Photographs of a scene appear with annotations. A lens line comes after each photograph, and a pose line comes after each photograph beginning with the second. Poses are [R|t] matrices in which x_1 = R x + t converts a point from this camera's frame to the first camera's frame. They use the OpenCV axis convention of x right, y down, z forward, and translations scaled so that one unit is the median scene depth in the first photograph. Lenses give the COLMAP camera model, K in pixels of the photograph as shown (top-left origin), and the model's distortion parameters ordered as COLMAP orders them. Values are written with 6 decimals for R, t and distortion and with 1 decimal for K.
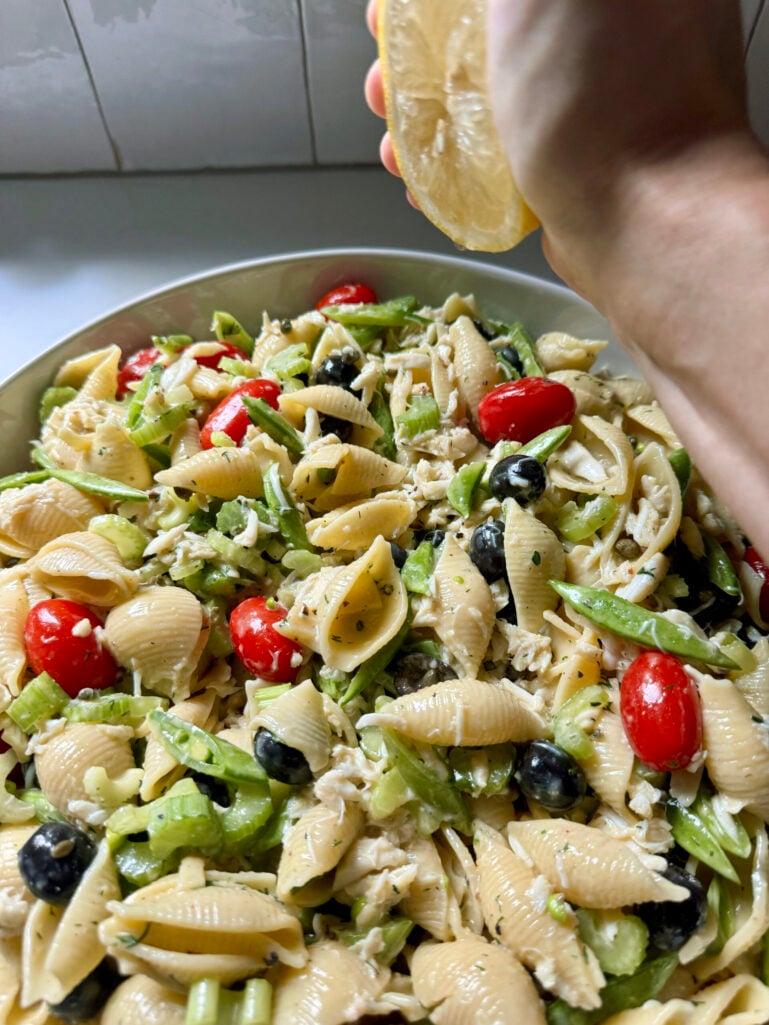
lens RADIAL K [[745.4, 0, 389.4], [0, 745.4, 514.3], [0, 0, 1]] dist [0.043239, -0.113482]
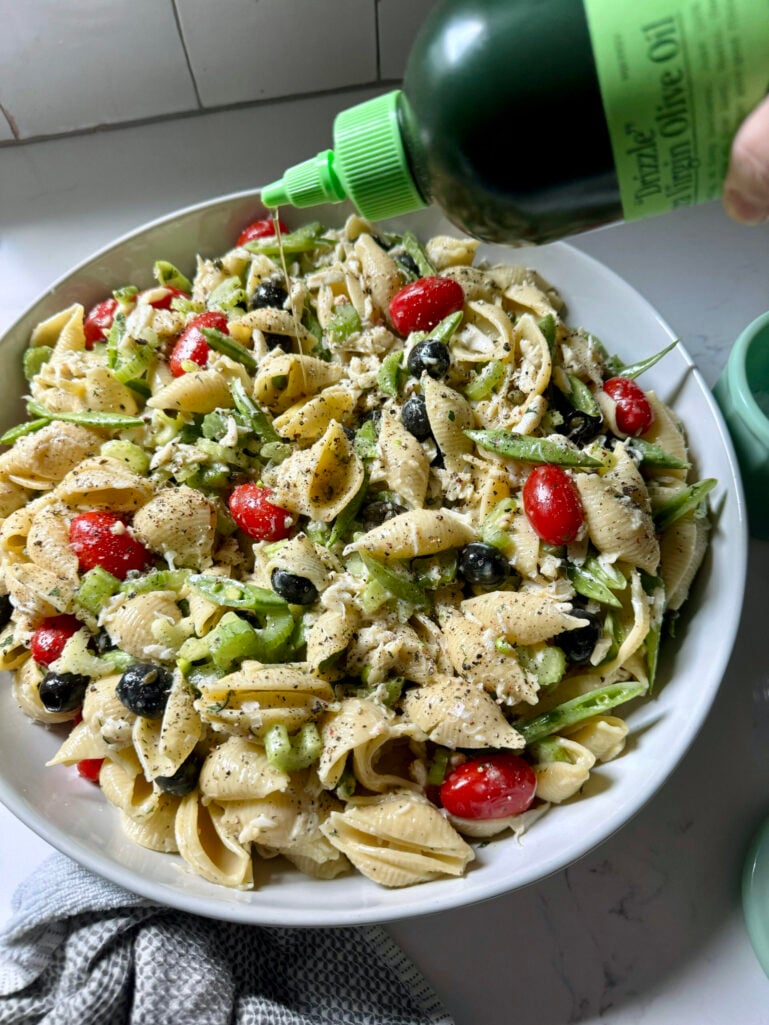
lens RADIAL K [[745.4, 0, 393.0], [0, 745.4, 518.7], [0, 0, 1]] dist [0.043239, -0.113482]
pose [[0.980066, -0.180166, 0.083727, -0.048588], [0.169335, 0.977950, 0.122228, 0.056552], [-0.103902, -0.105613, 0.988964, -0.313898]]
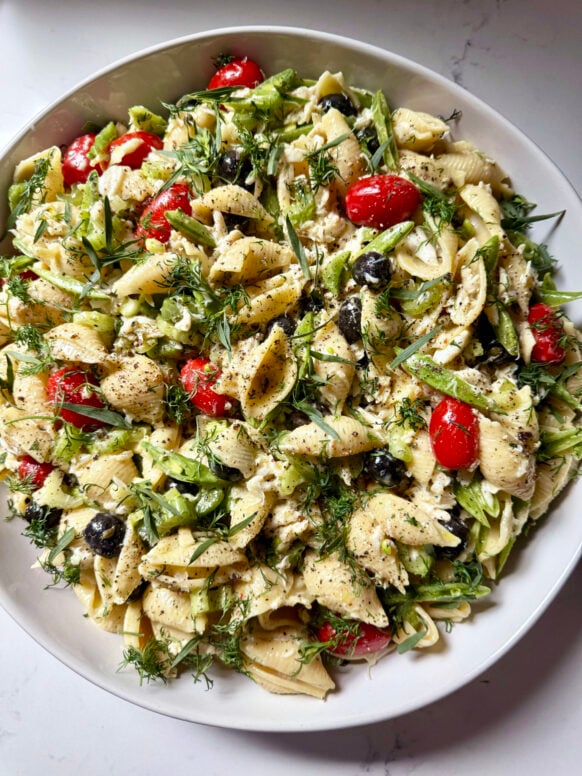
lens RADIAL K [[564.3, 0, 287.7], [0, 564.3, 391.2], [0, 0, 1]] dist [0.043239, -0.113482]
pose [[0.998695, -0.049249, -0.013492, 0.018285], [0.049860, 0.883479, 0.465810, -0.358951], [-0.011021, -0.465875, 0.884782, -0.035016]]
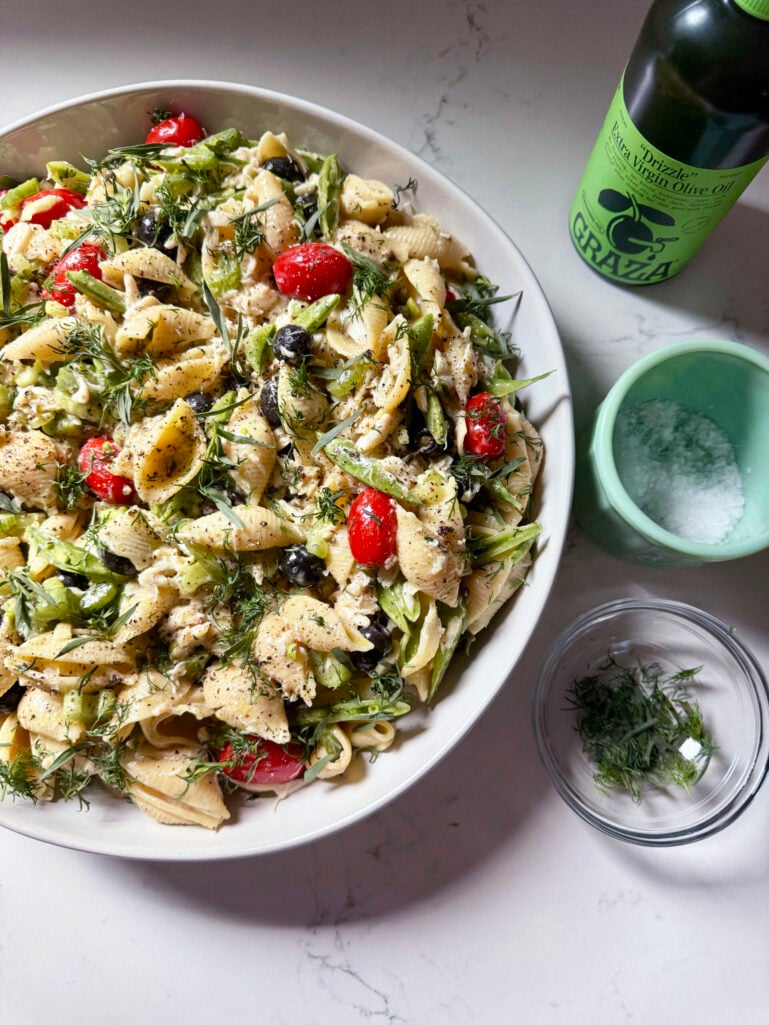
lens RADIAL K [[745.4, 0, 390.8], [0, 745.4, 513.9], [0, 0, 1]] dist [0.043239, -0.113482]
pose [[0.999949, -0.009870, 0.002143, 0.343765], [0.008106, 0.910820, 0.412723, -0.317397], [-0.006026, -0.412685, 0.910854, -0.275055]]
